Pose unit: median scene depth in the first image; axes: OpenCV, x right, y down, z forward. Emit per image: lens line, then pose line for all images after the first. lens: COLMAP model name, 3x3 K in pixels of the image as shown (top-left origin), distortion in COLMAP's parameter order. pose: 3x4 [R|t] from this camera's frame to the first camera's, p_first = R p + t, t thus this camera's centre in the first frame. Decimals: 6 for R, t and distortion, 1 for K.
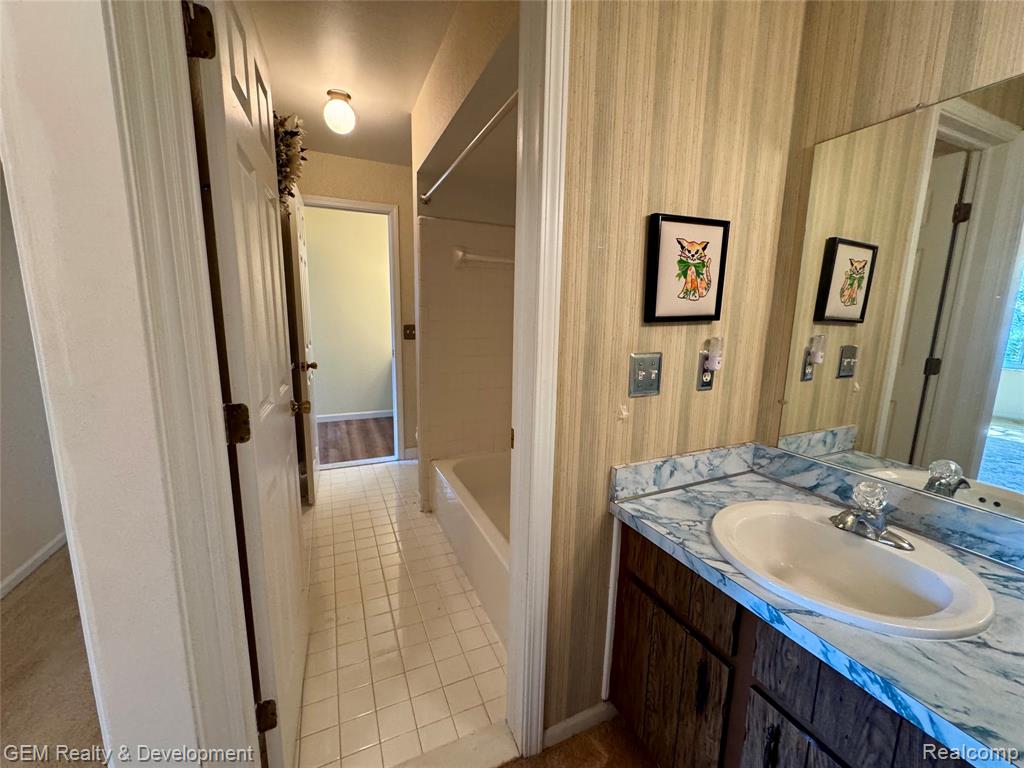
lens RADIAL K [[408.9, 0, 511.7], [0, 408.9, 382.5], [0, 0, 1]] dist [-0.002767, -0.000037]
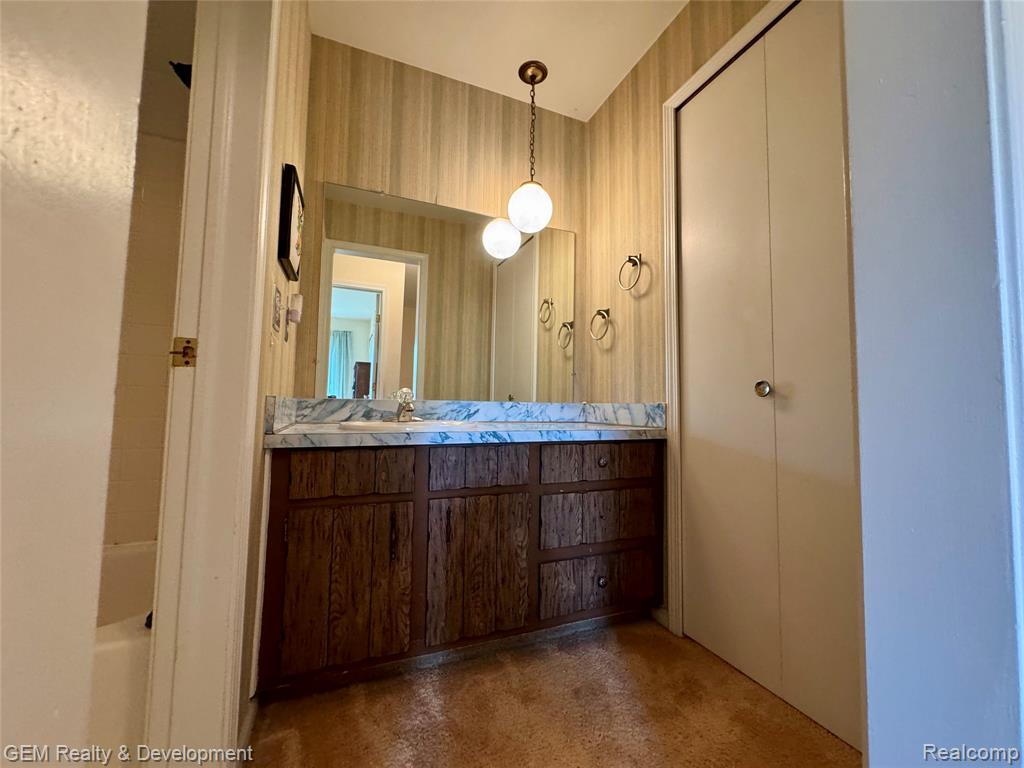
lens RADIAL K [[408.9, 0, 513.4], [0, 408.9, 382.2], [0, 0, 1]] dist [-0.002767, -0.000037]
pose [[0.034665, 0.043799, 0.998439, -0.635533], [0.147827, 0.987825, -0.048466, 0.284444], [-0.988406, 0.149276, 0.027768, 0.382294]]
